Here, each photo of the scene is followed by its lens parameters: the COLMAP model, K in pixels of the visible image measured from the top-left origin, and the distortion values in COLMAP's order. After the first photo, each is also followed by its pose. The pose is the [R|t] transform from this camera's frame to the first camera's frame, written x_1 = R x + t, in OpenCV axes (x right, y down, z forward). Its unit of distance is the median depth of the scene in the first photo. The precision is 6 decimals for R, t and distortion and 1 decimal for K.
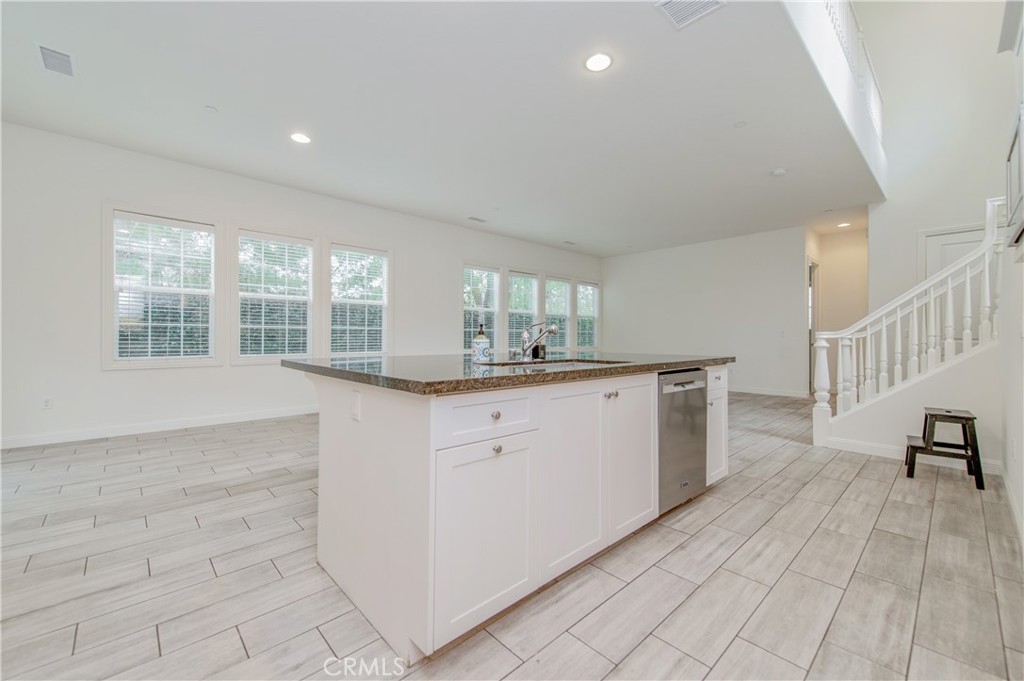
lens RADIAL K [[401.5, 0, 513.6], [0, 401.5, 334.2], [0, 0, 1]] dist [0.014574, -0.003025]
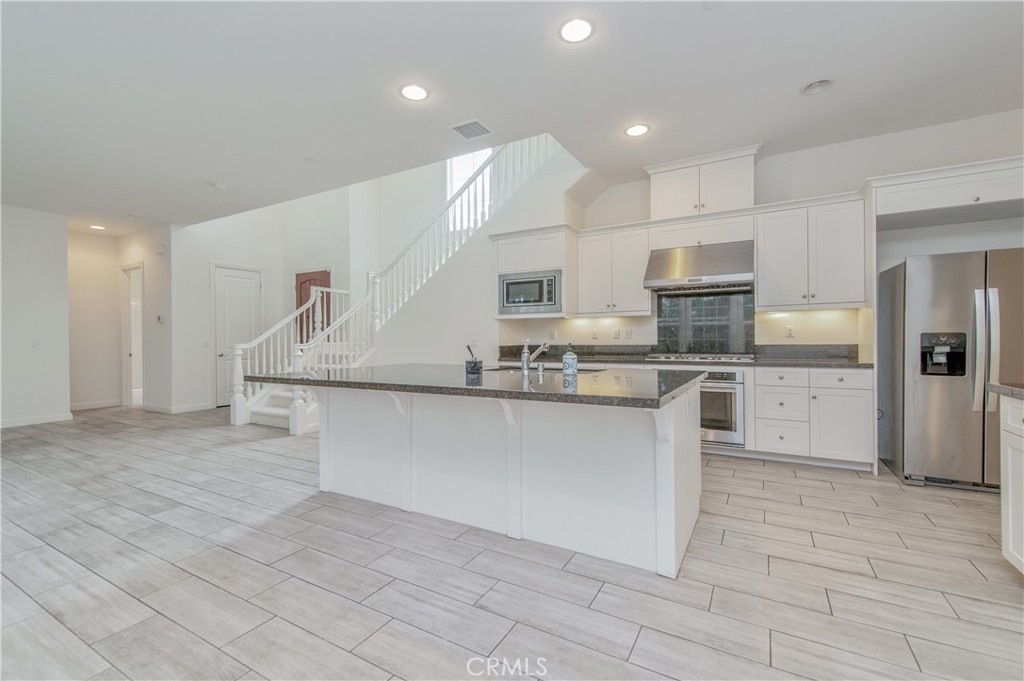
lens RADIAL K [[401.5, 0, 524.7], [0, 401.5, 338.5], [0, 0, 1]] dist [0.014574, -0.003025]
pose [[-0.340898, 0.003652, 0.940093, -1.079341], [-0.002670, 0.999985, -0.004853, -0.033806], [-0.940096, -0.004164, -0.340883, 1.399839]]
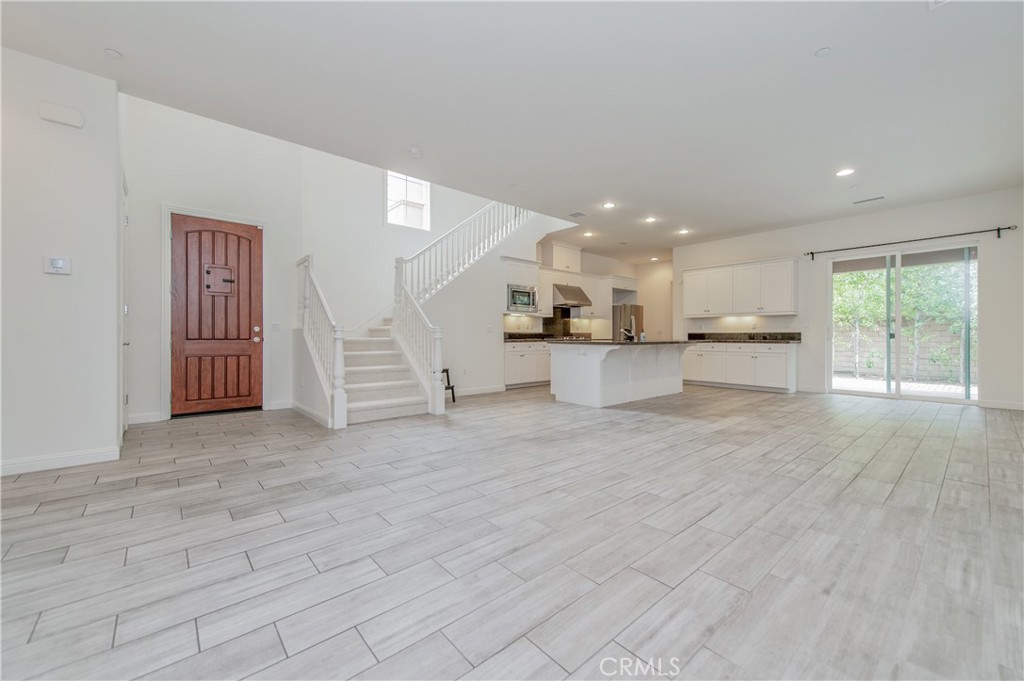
lens RADIAL K [[401.5, 0, 521.8], [0, 401.5, 342.6], [0, 0, 1]] dist [0.014574, -0.003025]
pose [[-0.999820, -0.006514, 0.017816, 0.791741], [-0.006346, 0.999935, 0.009424, 0.052820], [-0.017876, 0.009309, -0.999797, 4.000589]]
